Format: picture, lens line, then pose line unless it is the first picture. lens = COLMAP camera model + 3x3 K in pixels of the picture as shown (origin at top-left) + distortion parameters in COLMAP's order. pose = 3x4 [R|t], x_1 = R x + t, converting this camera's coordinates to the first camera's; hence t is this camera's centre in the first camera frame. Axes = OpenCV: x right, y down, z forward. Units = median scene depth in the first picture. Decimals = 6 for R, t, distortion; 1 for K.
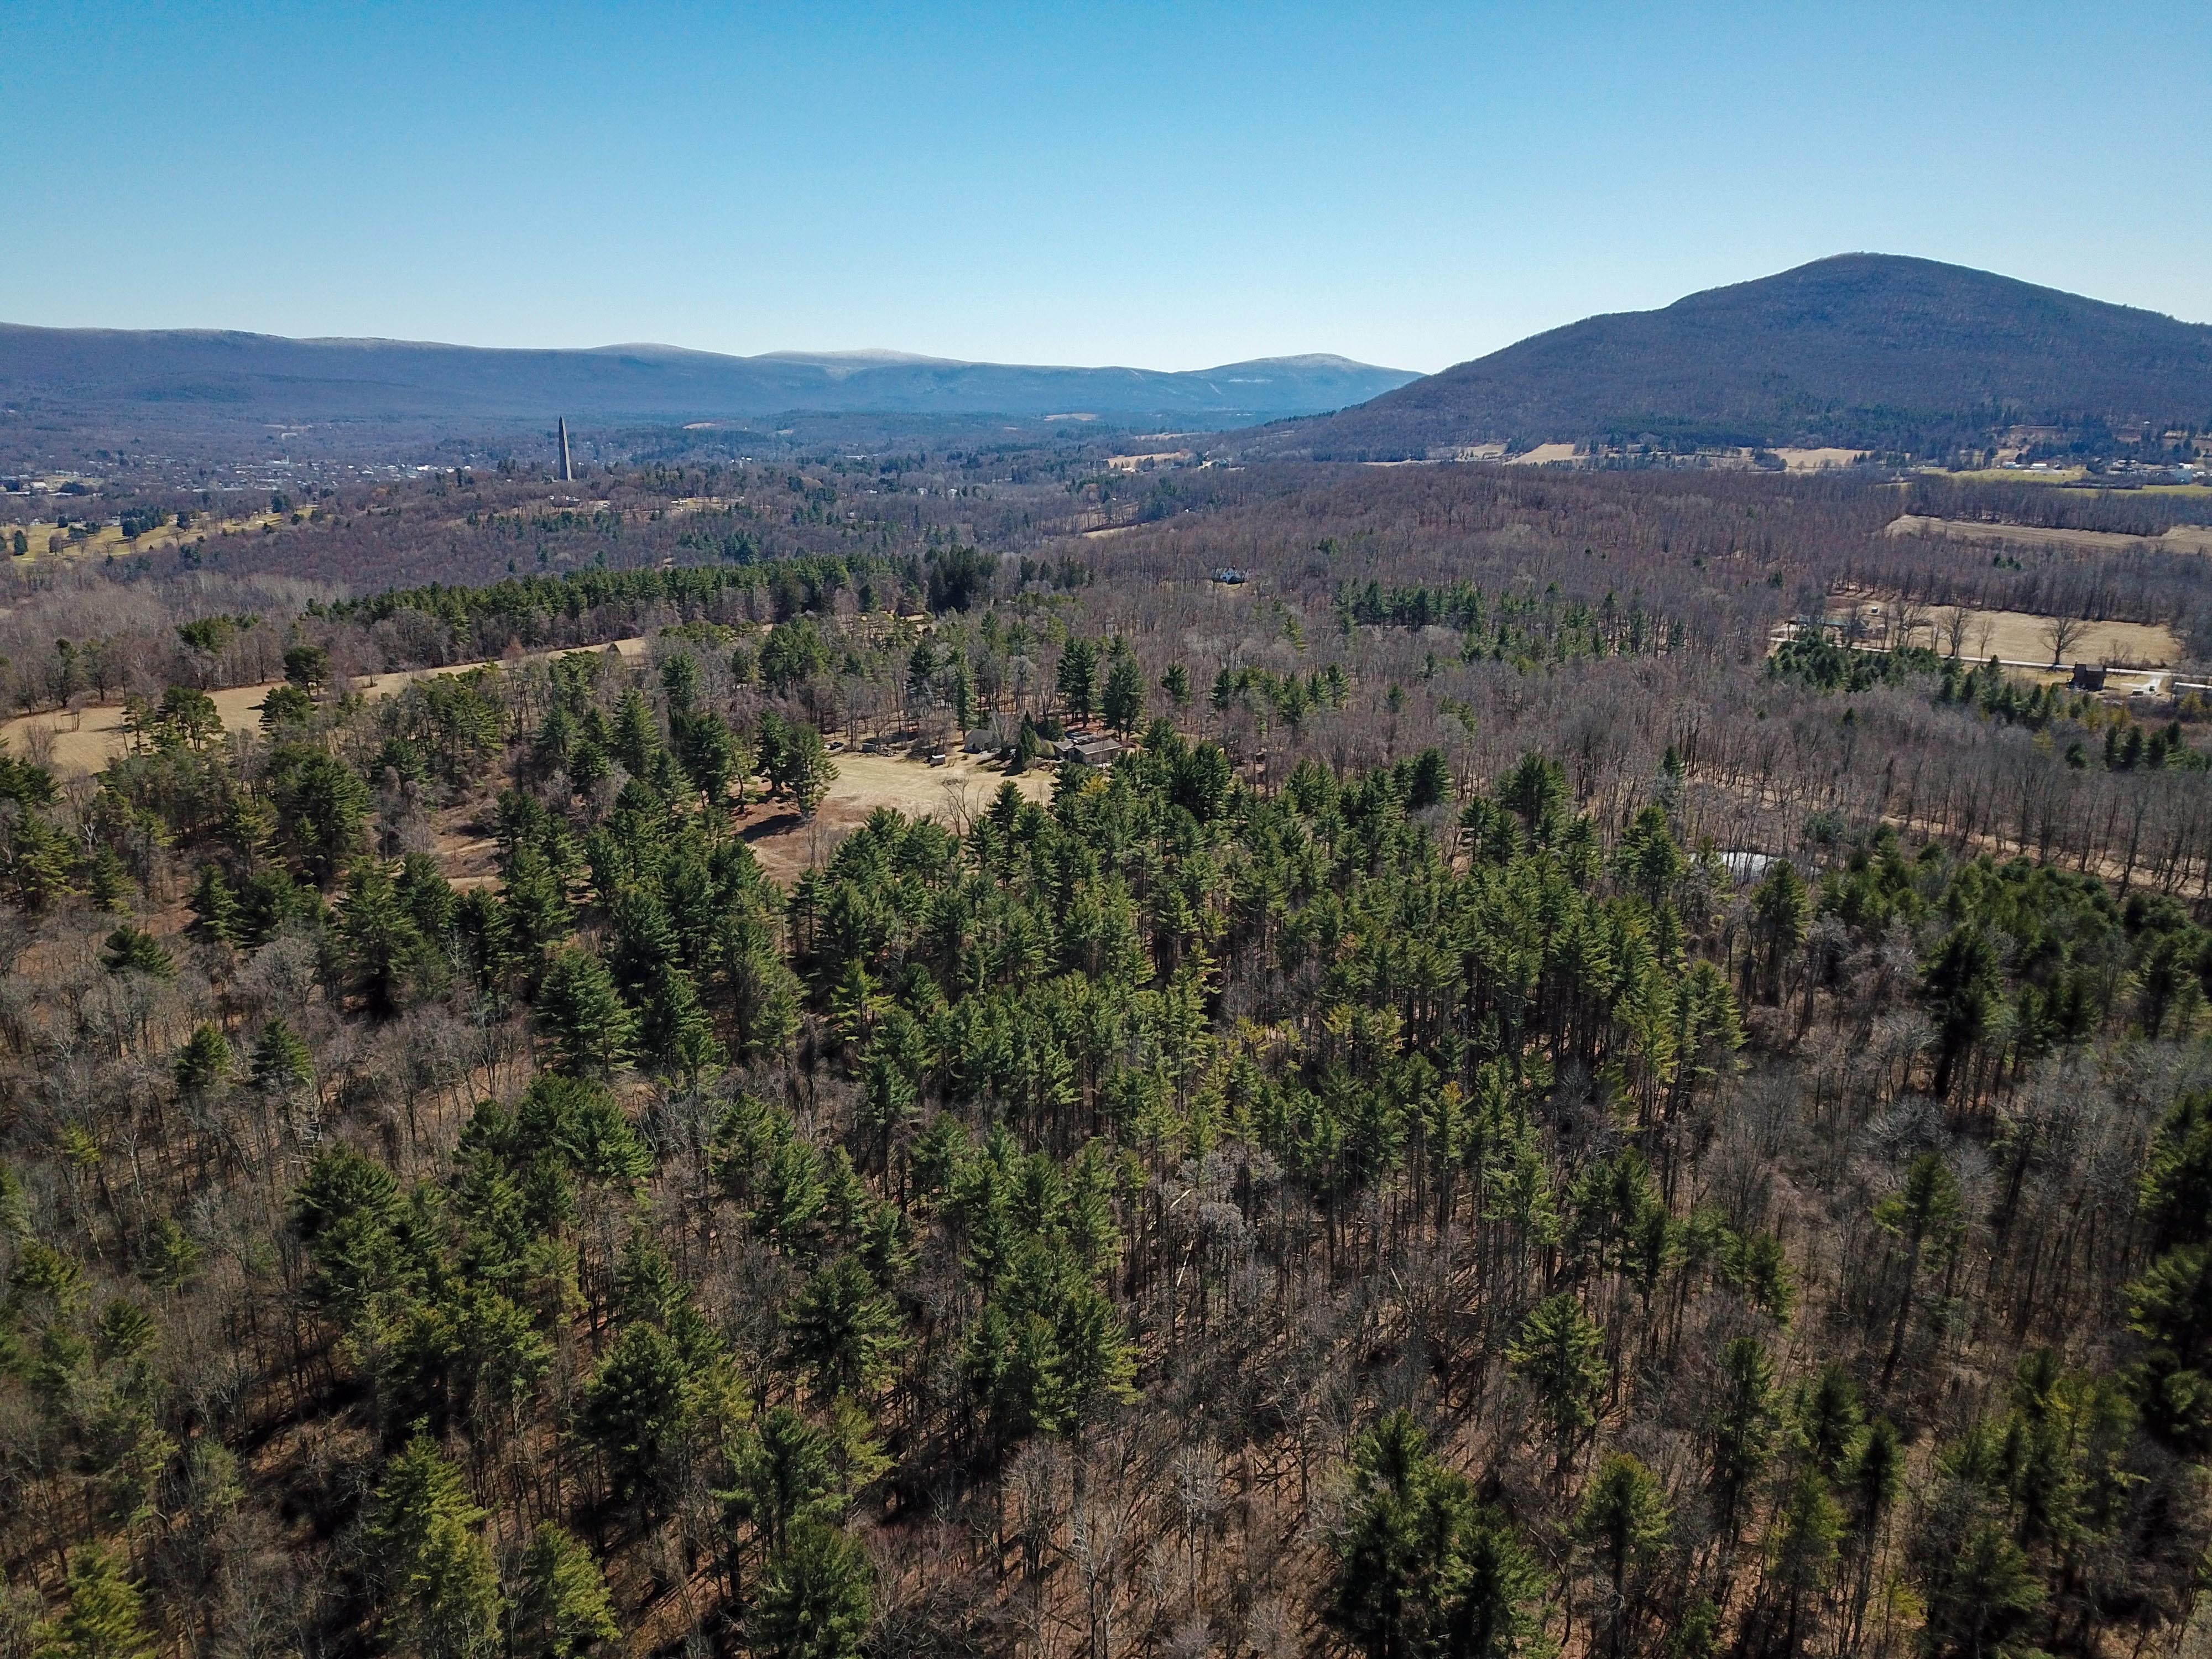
lens RADIAL K [[1715.1, 0, 1119.3], [0, 1715.1, 826.8], [0, 0, 1]] dist [0.029614, -0.024473]
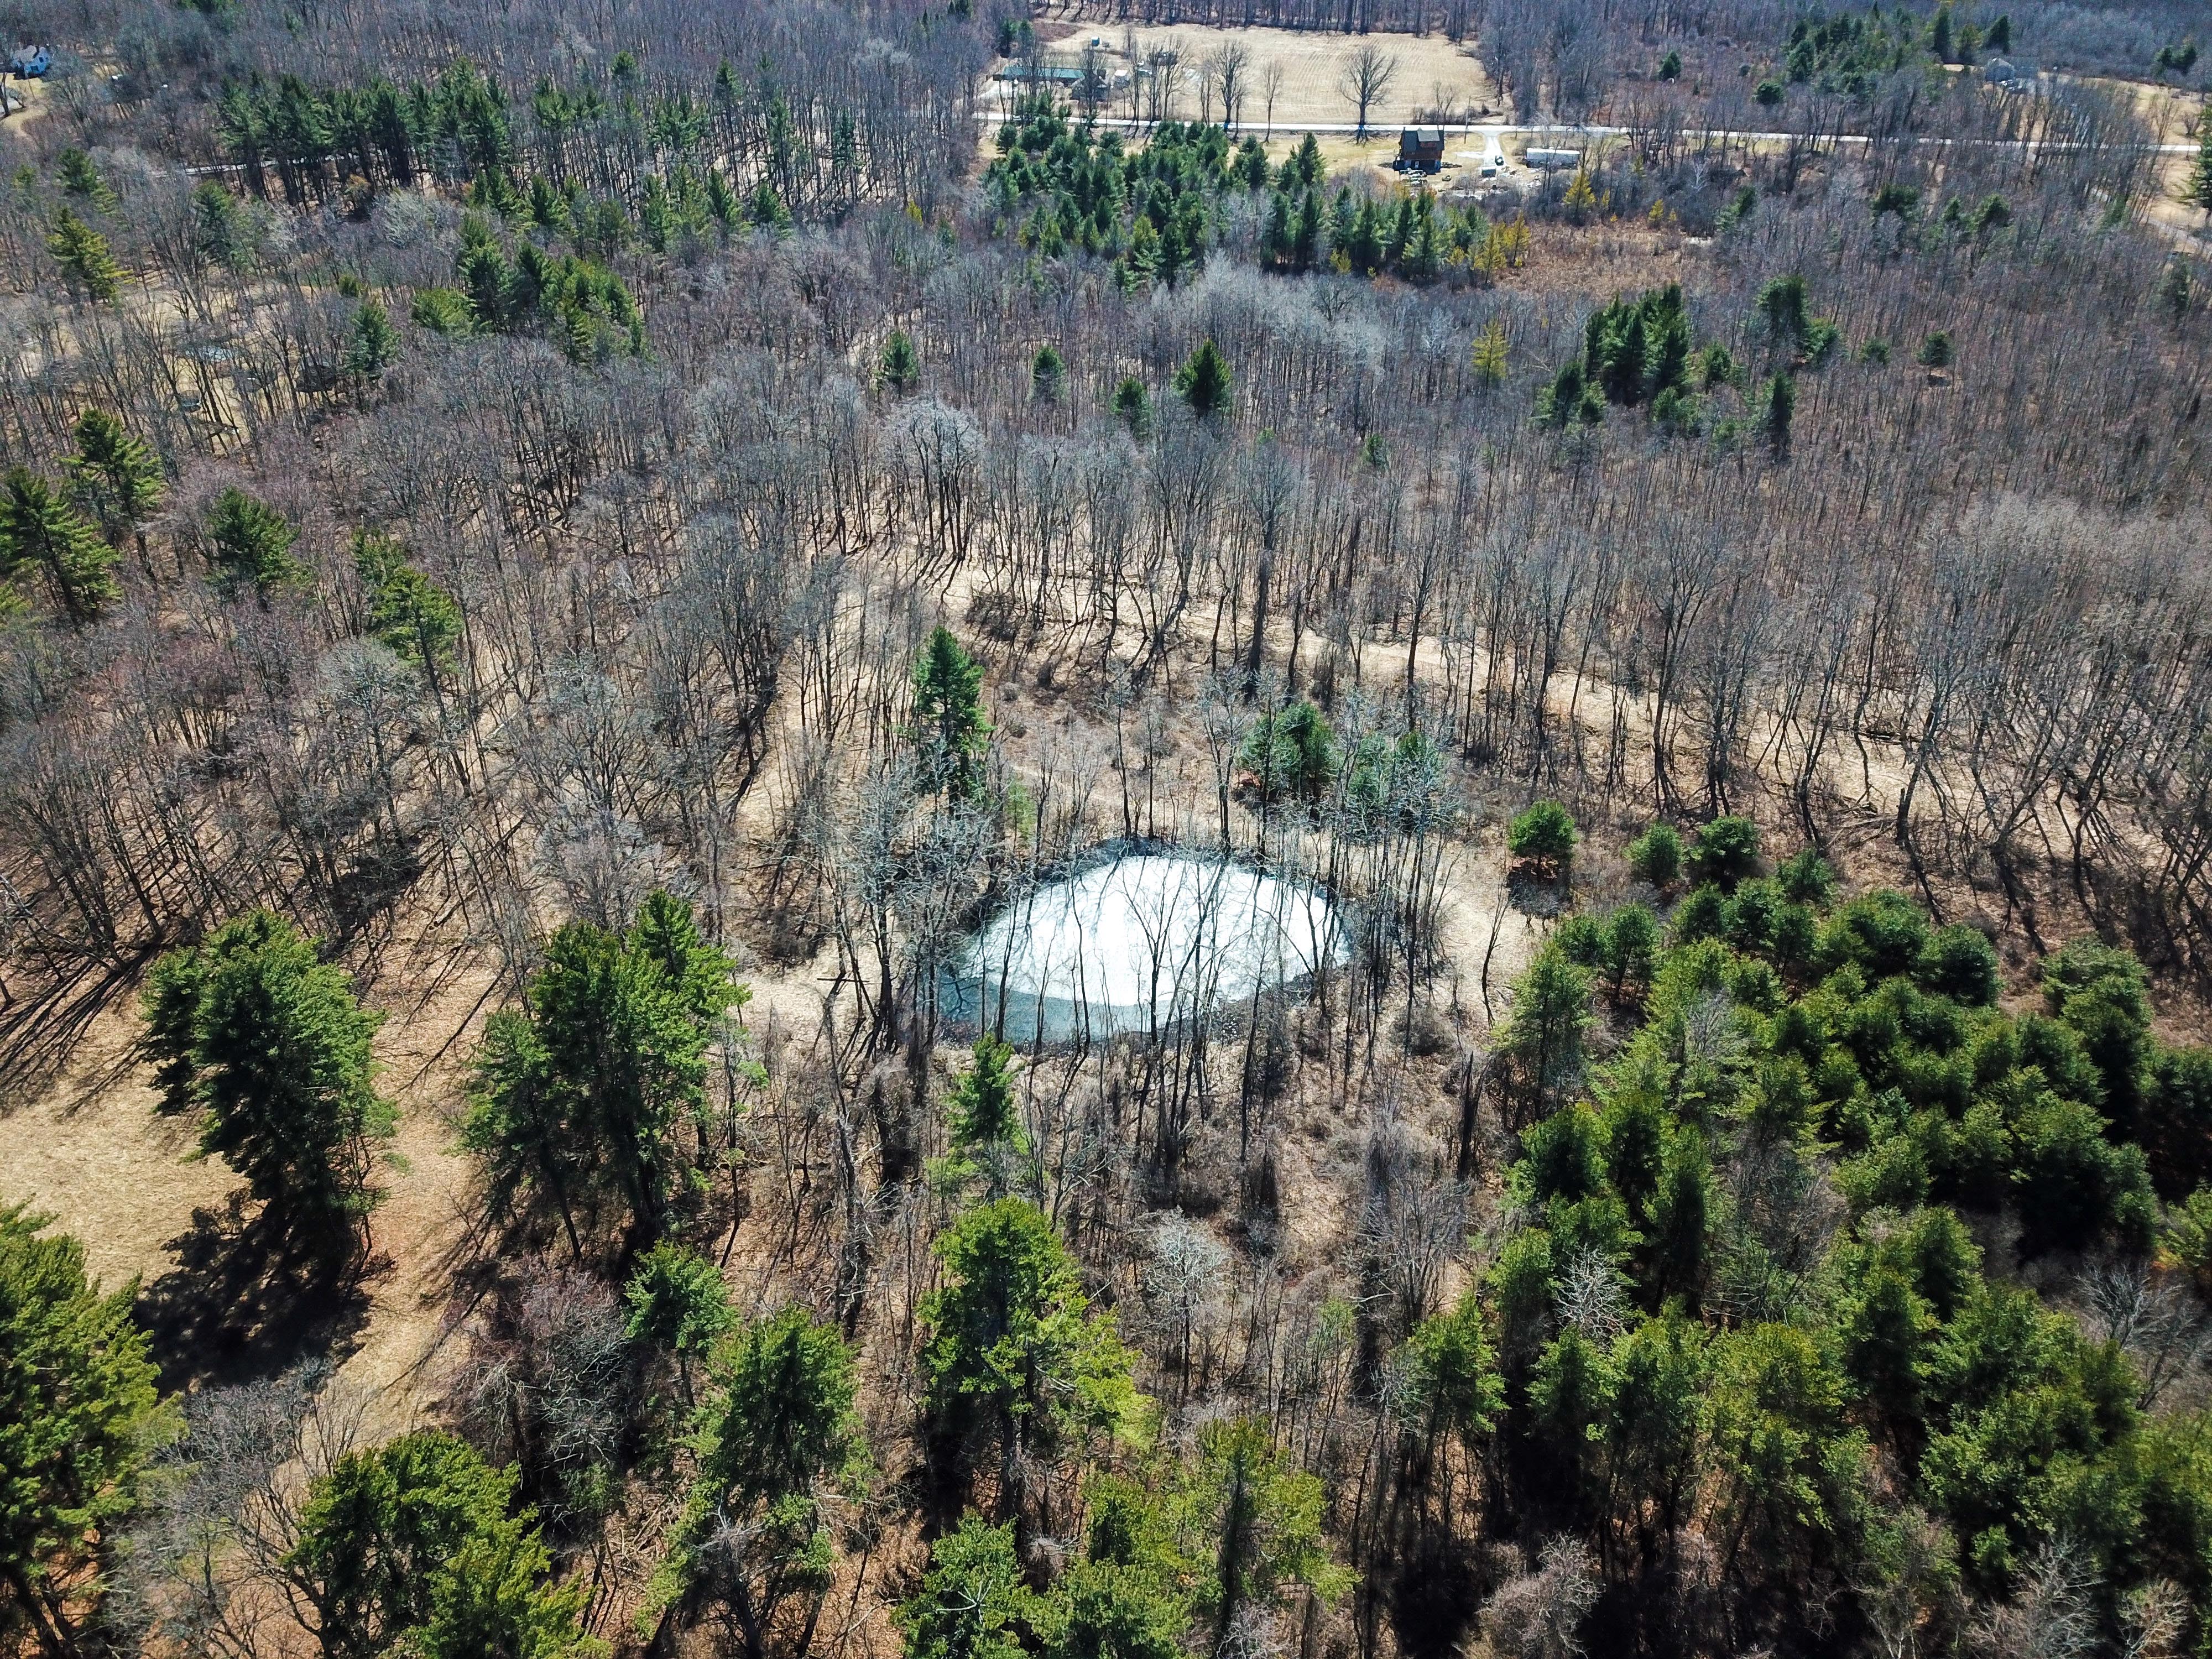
lens RADIAL K [[1715.1, 0, 1099.9], [0, 1715.1, 828.5], [0, 0, 1]] dist [0.029614, -0.024473]
pose [[0.890894, -0.257390, 0.374244, 0.114357], [0.122819, 0.929759, 0.347079, -0.084309], [-0.437291, -0.263246, 0.859929, 0.374182]]
